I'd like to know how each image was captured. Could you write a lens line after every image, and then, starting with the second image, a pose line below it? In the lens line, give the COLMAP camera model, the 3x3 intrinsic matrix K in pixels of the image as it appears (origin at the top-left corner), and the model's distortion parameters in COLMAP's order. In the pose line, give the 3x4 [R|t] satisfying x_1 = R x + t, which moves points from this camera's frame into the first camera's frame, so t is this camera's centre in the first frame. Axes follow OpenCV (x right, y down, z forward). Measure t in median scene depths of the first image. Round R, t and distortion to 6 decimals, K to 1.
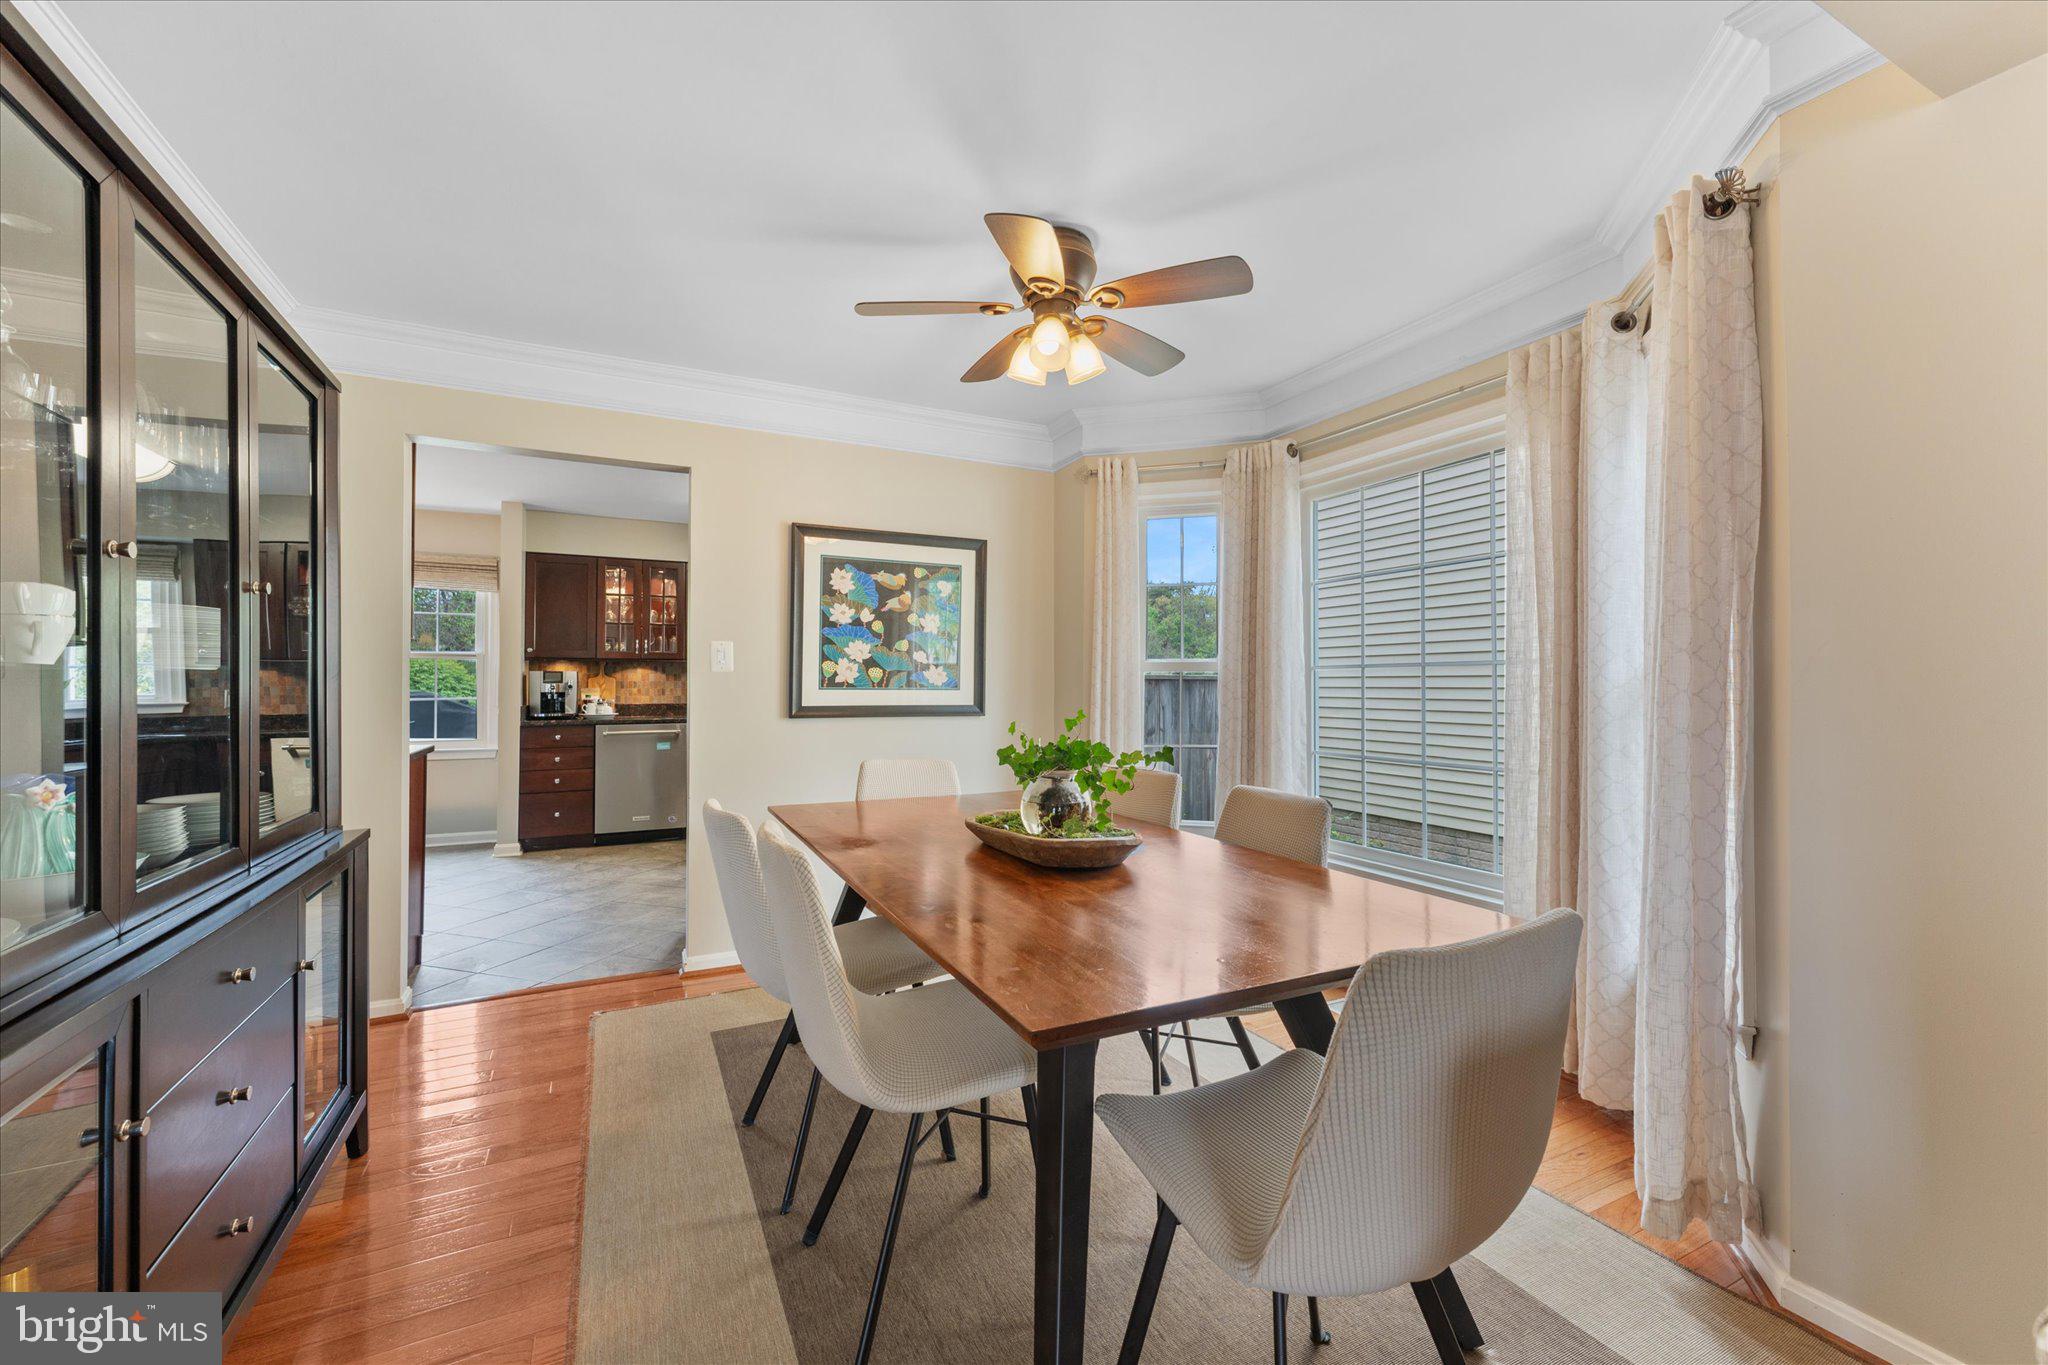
lens RADIAL K [[815.7, 0, 1028.0], [0, 815.7, 681.4], [0, 0, 1]] dist [-0.001221, 0.000378]
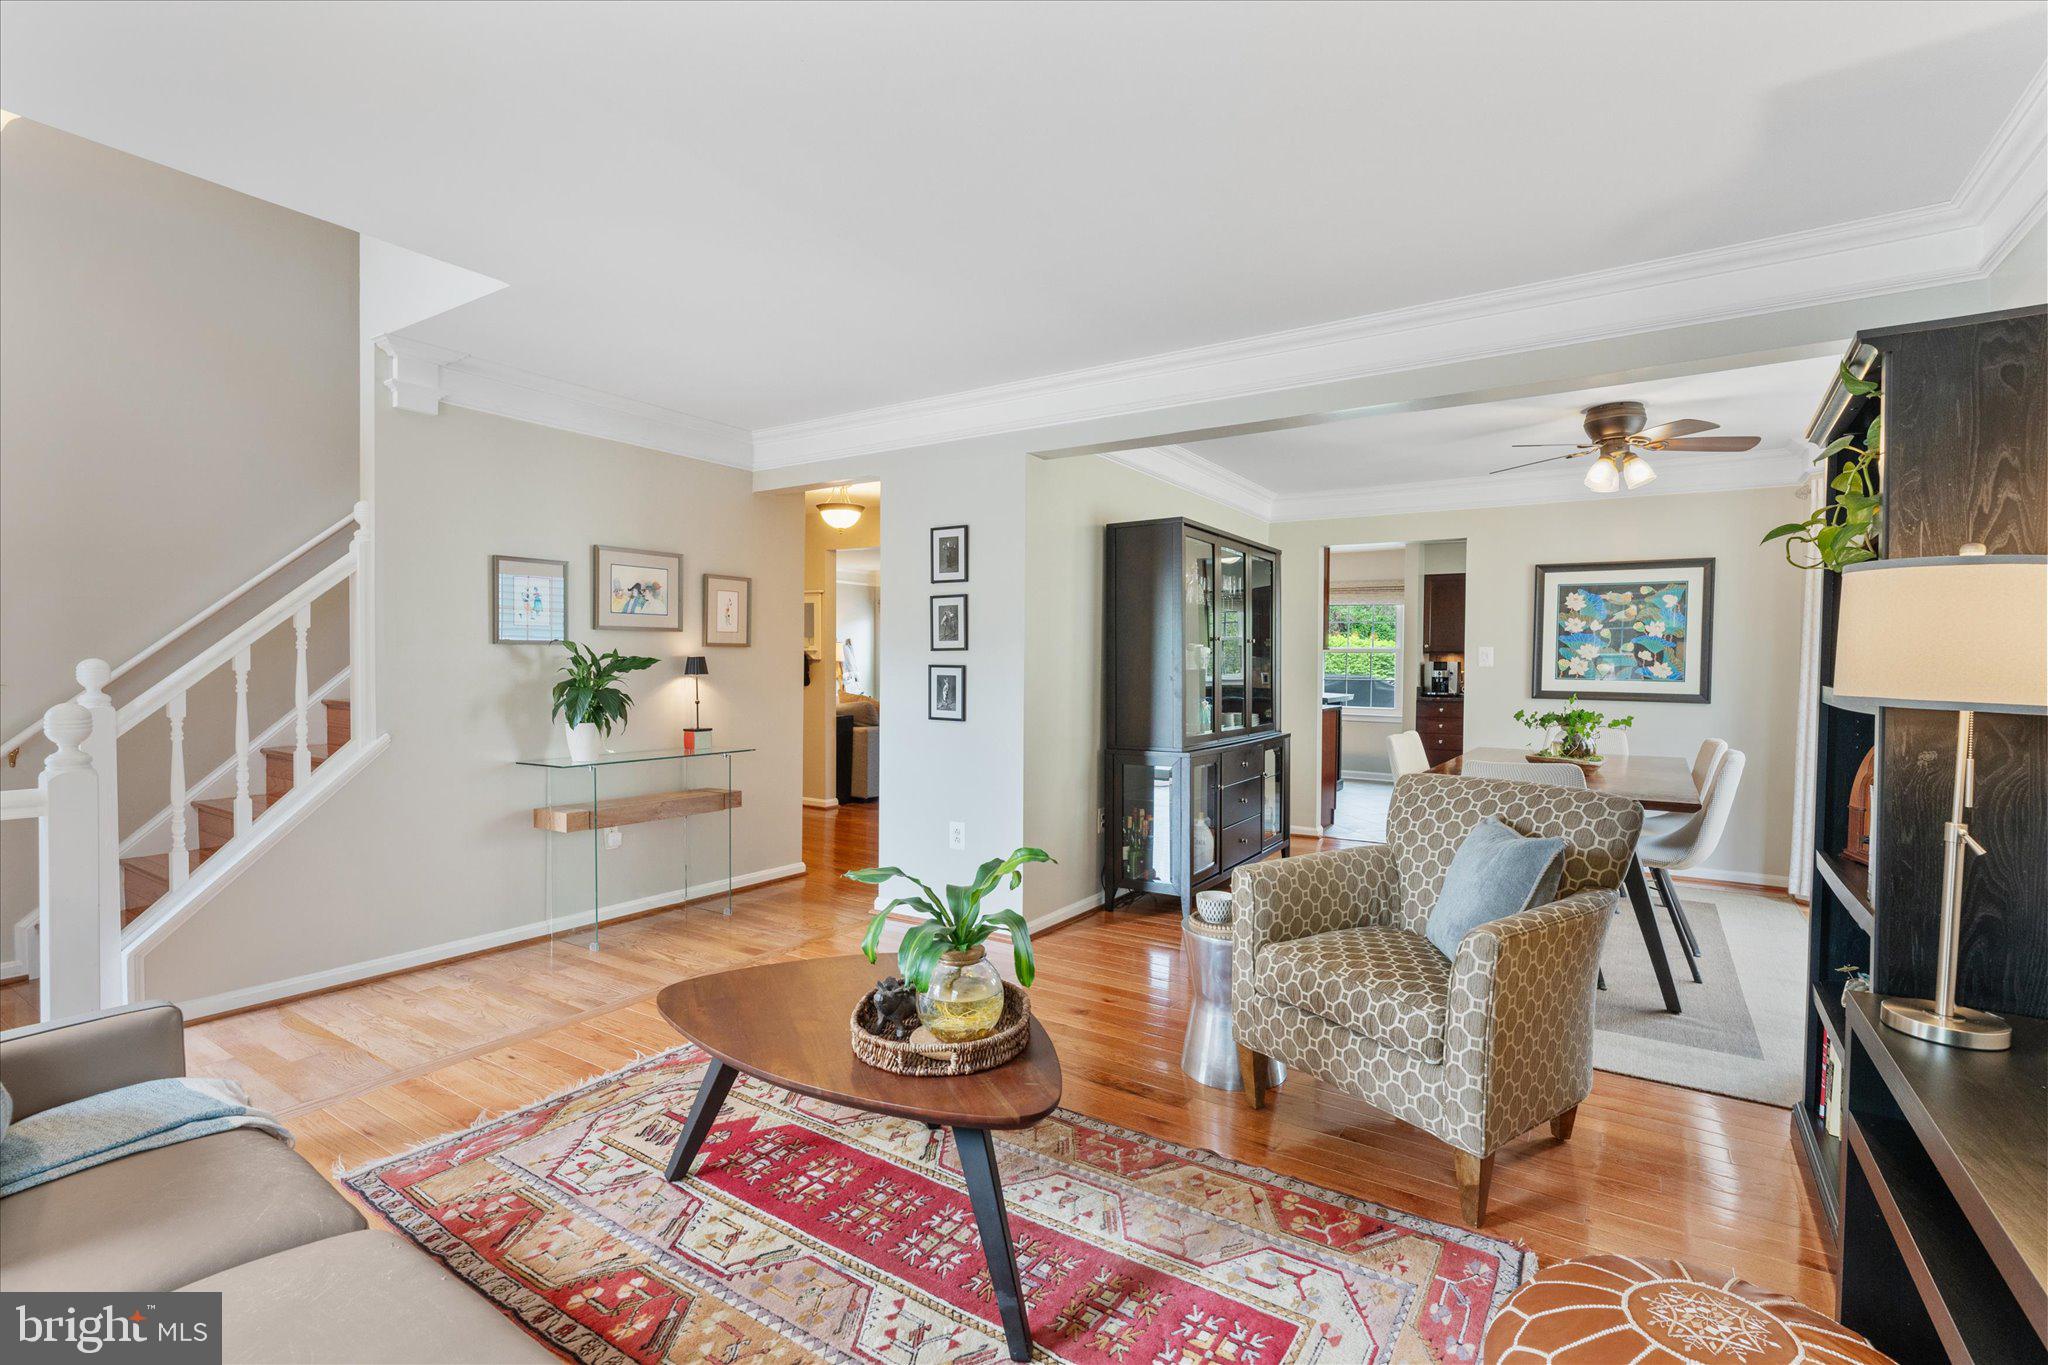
lens RADIAL K [[926.5, 0, 1016.1], [0, 926.5, 681.6], [0, 0, 1]] dist [0.000345, -0.000116]
pose [[0.490788, 0.022590, -0.870986, 0.680170], [-0.004452, 0.999716, 0.023420, -0.019492], [0.871268, -0.007616, 0.490749, -0.604903]]
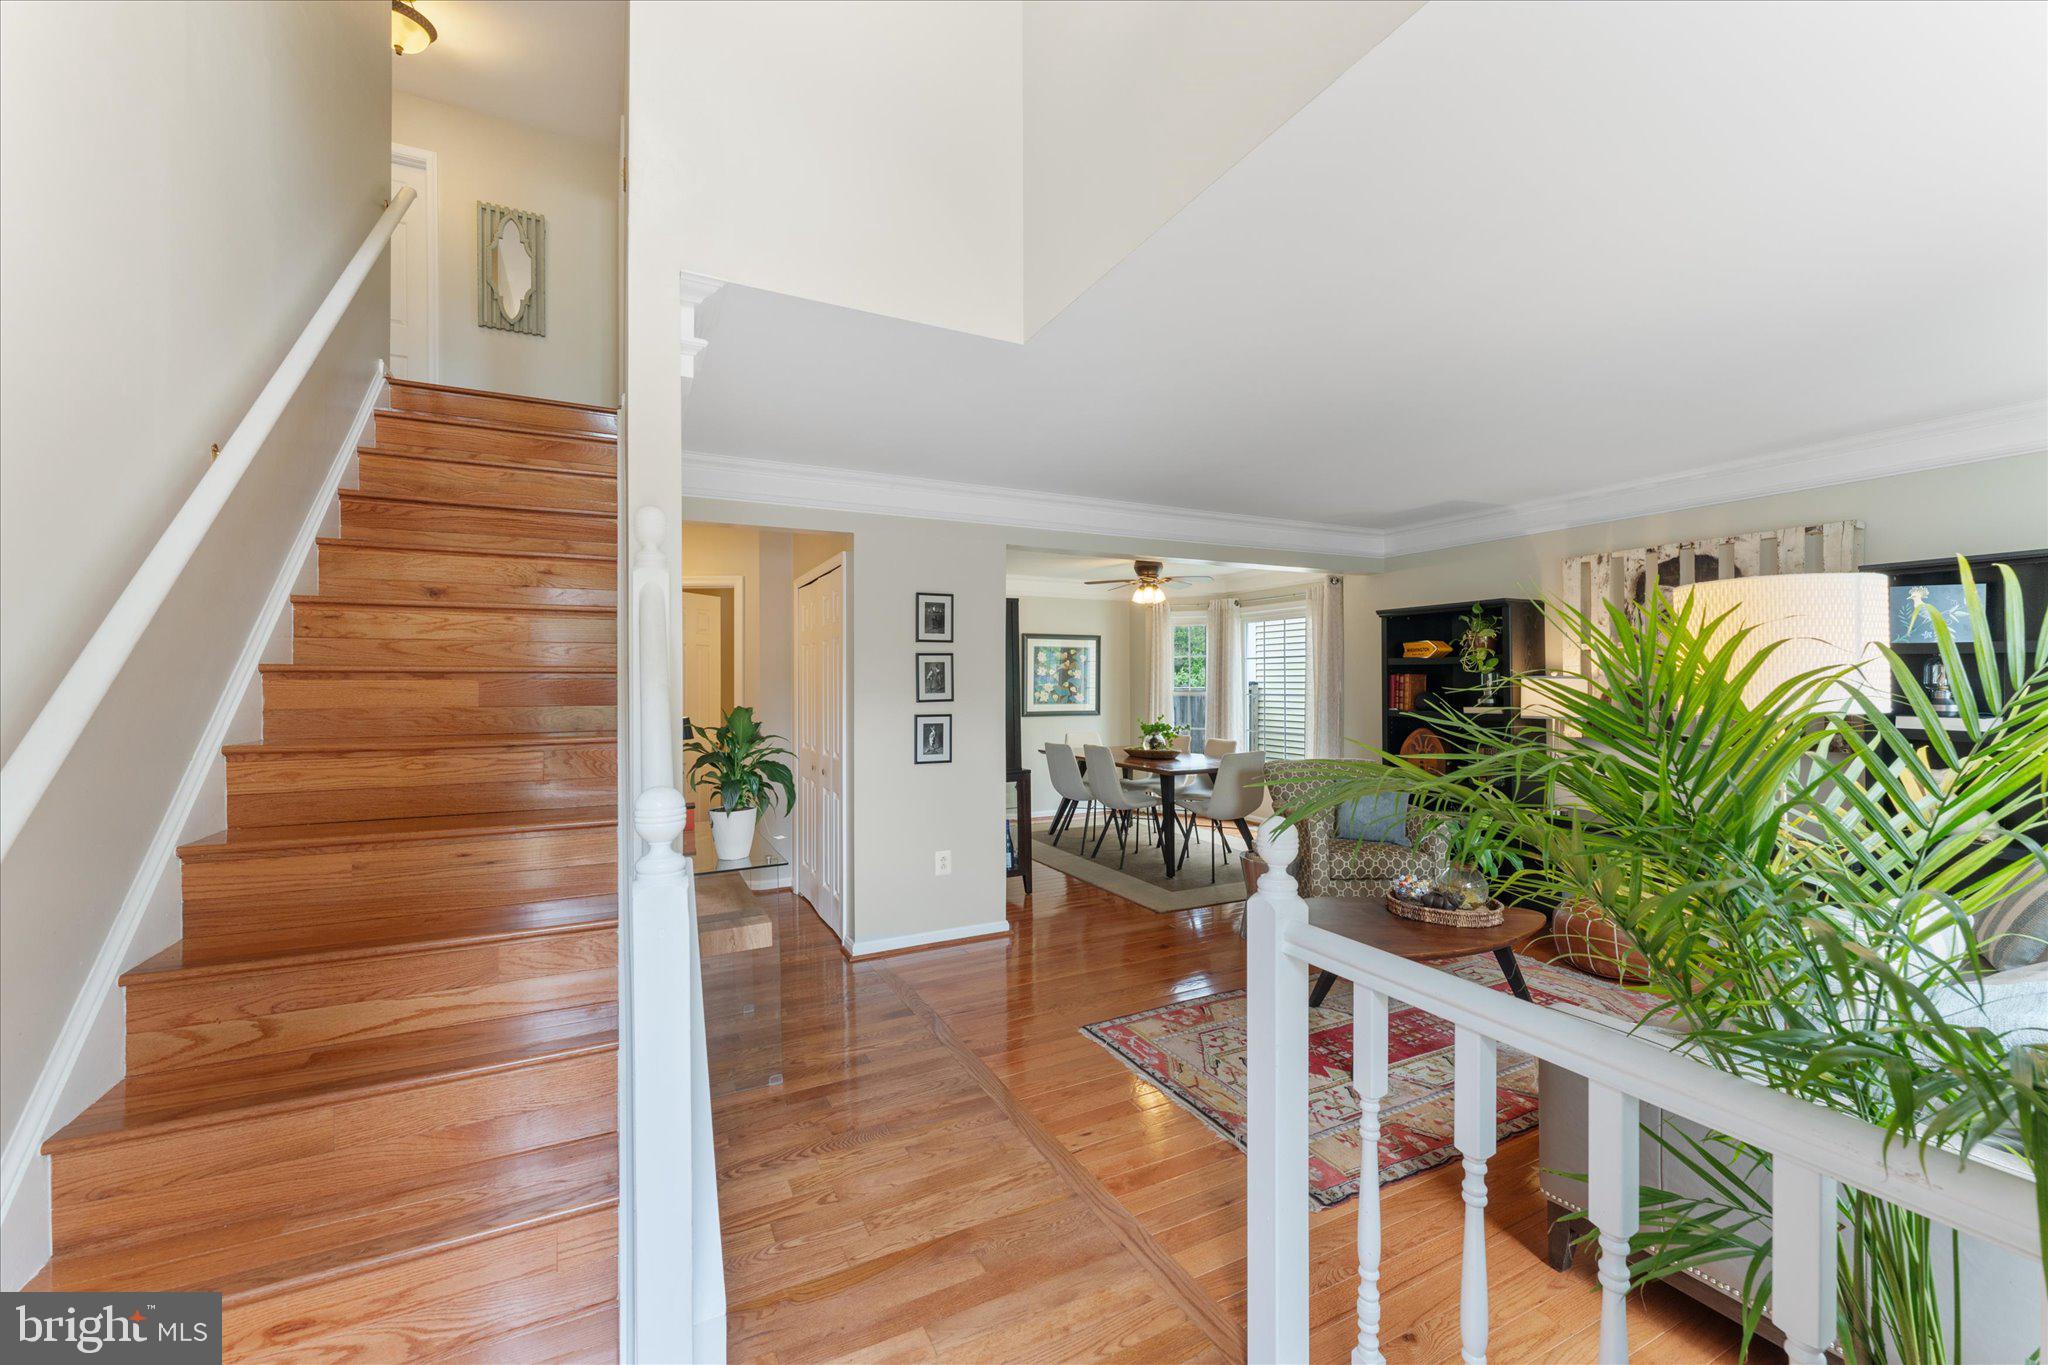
lens RADIAL K [[815.7, 0, 1024.1], [0, 815.7, 674.9], [0, 0, 1]] dist [-0.001221, 0.000378]
pose [[0.999980, -0.006205, 0.000900, -0.279638], [0.006207, 0.999978, -0.002361, -0.067233], [-0.000886, 0.002367, 0.999997, -1.298157]]
